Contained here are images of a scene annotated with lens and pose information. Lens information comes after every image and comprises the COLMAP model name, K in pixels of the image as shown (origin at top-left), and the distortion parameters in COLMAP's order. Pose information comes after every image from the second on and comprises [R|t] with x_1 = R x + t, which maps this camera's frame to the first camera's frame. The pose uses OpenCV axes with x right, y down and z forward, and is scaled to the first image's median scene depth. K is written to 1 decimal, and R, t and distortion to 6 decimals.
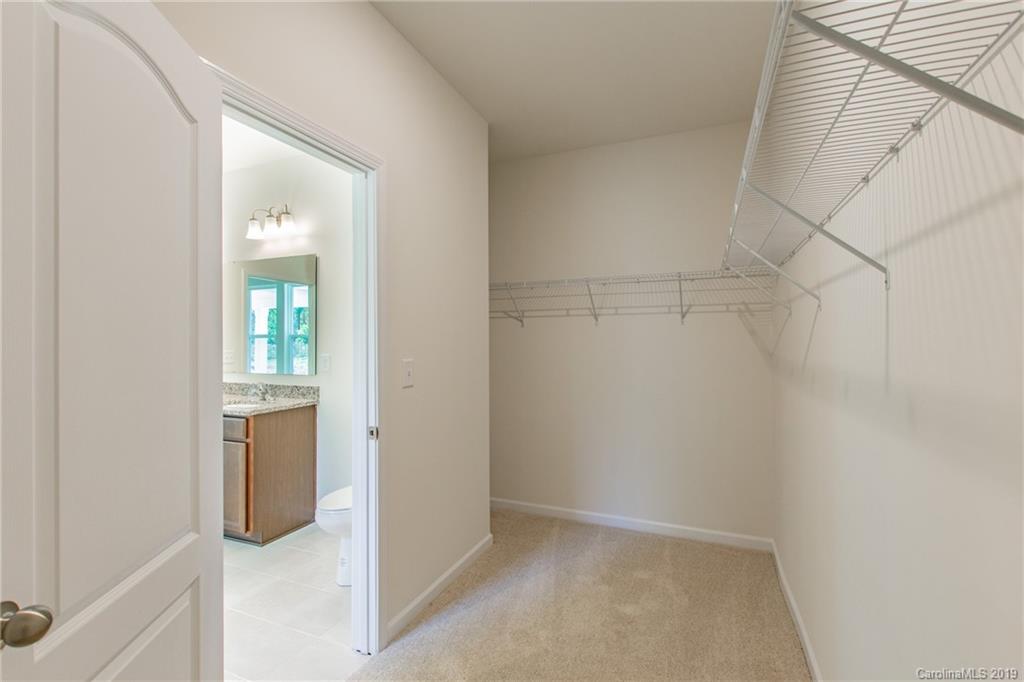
lens RADIAL K [[454.1, 0, 511.6], [0, 454.1, 337.9], [0, 0, 1]] dist [0.002687, 0.000538]
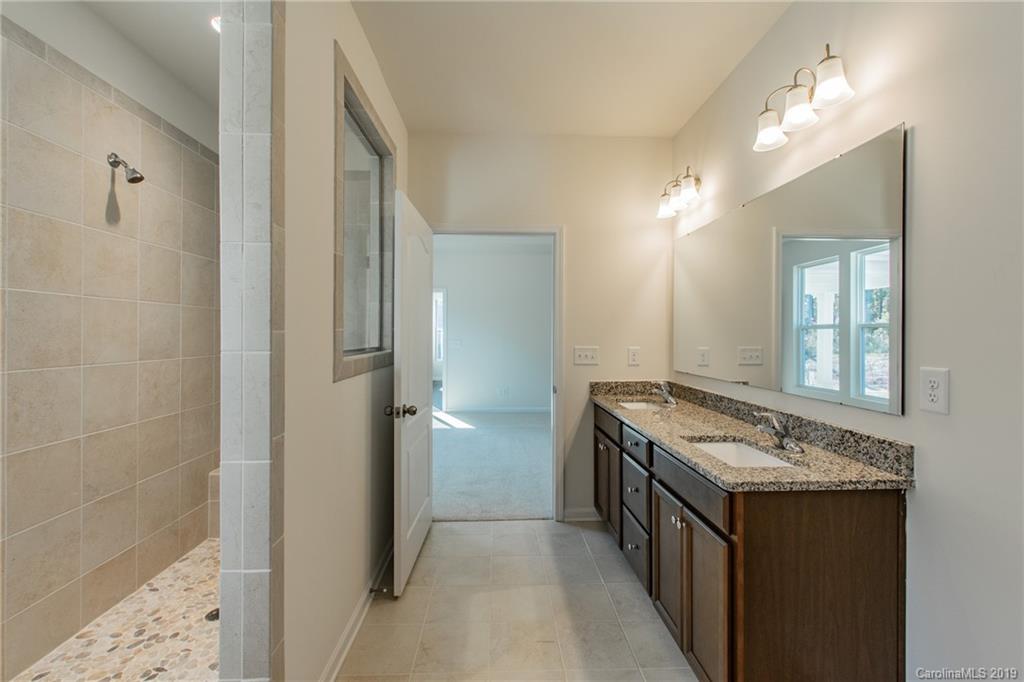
lens RADIAL K [[454.1, 0, 510.1], [0, 454.1, 332.9], [0, 0, 1]] dist [0.002687, 0.000538]
pose [[0.434526, 0.002115, -0.900657, -0.213156], [0.005242, 0.999974, 0.004877, 0.002002], [0.900644, -0.006840, 0.434504, 0.497709]]
